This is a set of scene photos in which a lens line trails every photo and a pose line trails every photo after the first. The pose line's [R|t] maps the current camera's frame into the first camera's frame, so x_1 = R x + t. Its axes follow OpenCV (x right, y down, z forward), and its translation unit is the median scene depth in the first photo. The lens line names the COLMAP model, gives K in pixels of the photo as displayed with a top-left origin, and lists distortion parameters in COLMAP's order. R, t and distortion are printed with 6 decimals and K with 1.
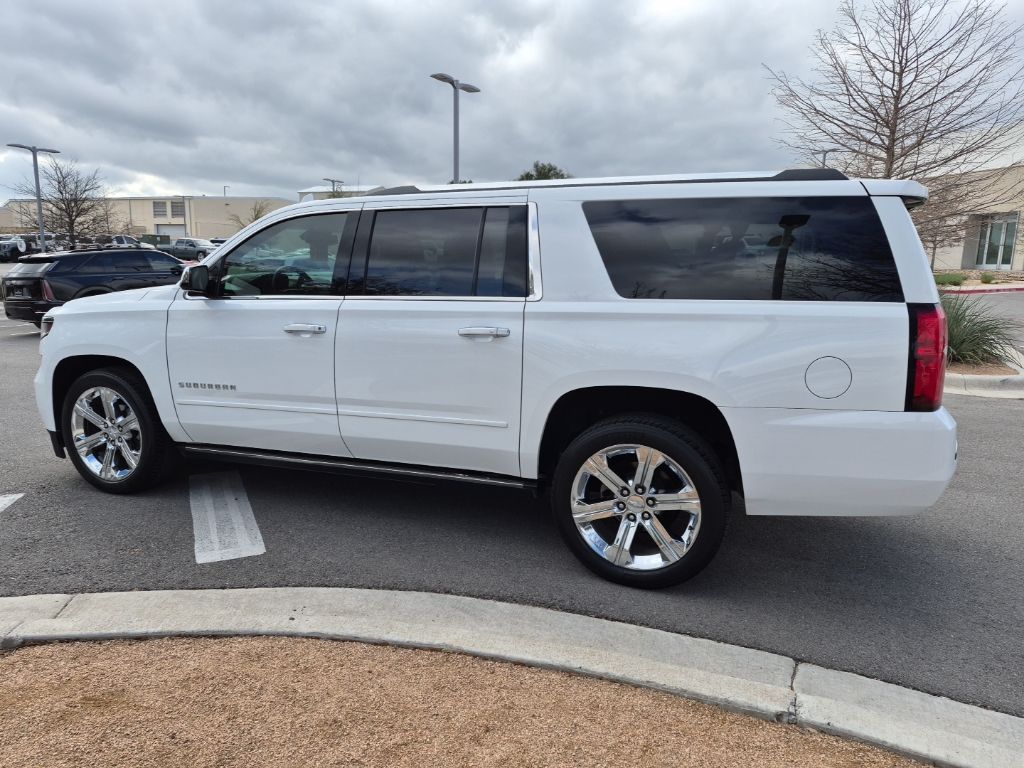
lens RADIAL K [[719.6, 0, 504.1], [0, 719.6, 378.5], [0, 0, 1]] dist [0.055361, -0.052210]
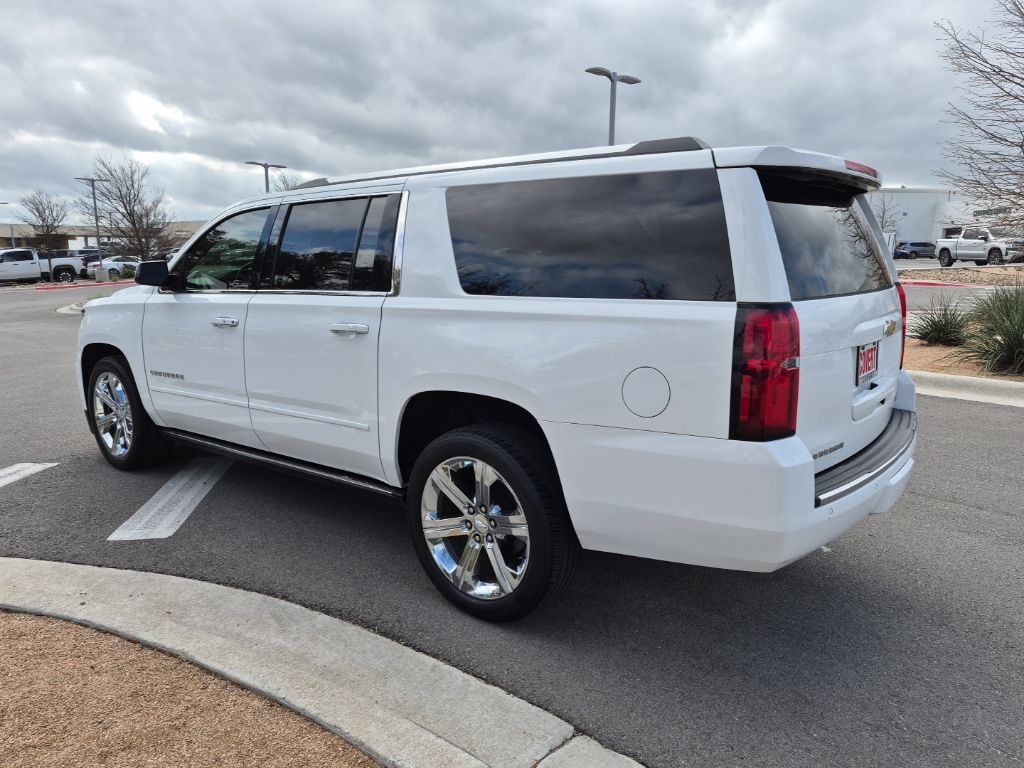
lens RADIAL K [[719.6, 0, 507.3], [0, 719.6, 380.0], [0, 0, 1]] dist [0.055361, -0.052210]
pose [[0.956590, 0.040235, -0.288645, 0.444101], [-0.038832, 0.999190, 0.010590, -0.014993], [0.288838, 0.001079, 0.957377, 0.147048]]
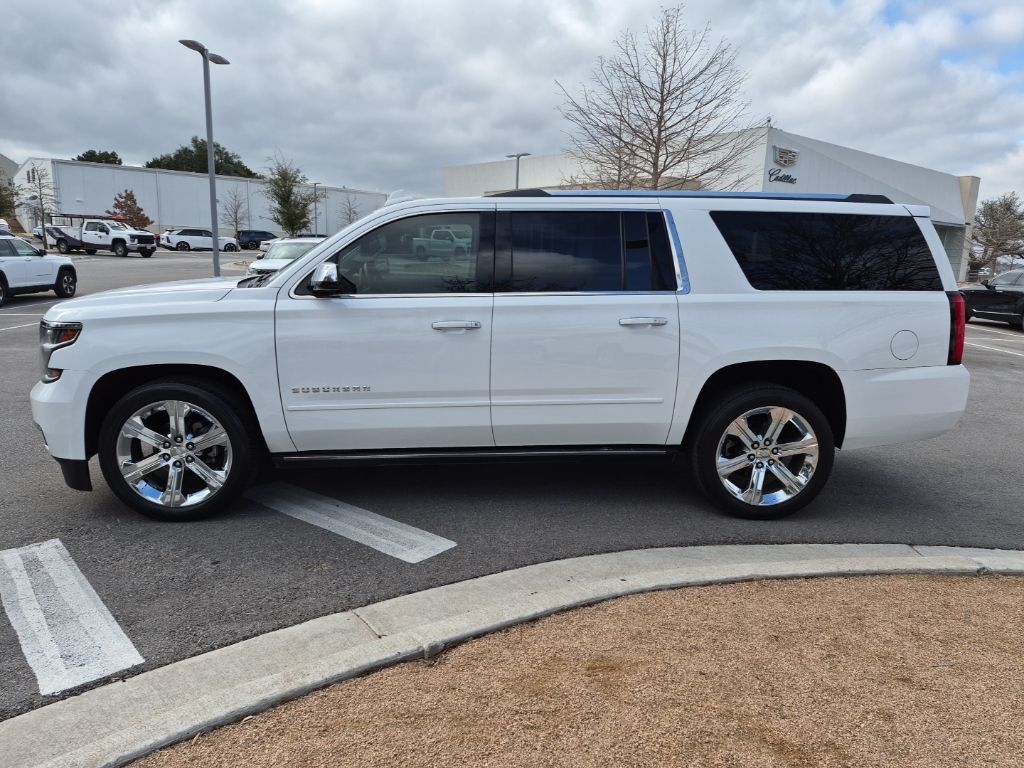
lens RADIAL K [[719.6, 0, 506.1], [0, 719.6, 382.0], [0, 0, 1]] dist [0.055361, -0.052210]
pose [[0.899326, -0.069316, 0.431749, -0.725147], [0.060928, 0.997588, 0.033249, -0.020152], [-0.433013, -0.003596, 0.901381, 0.051326]]
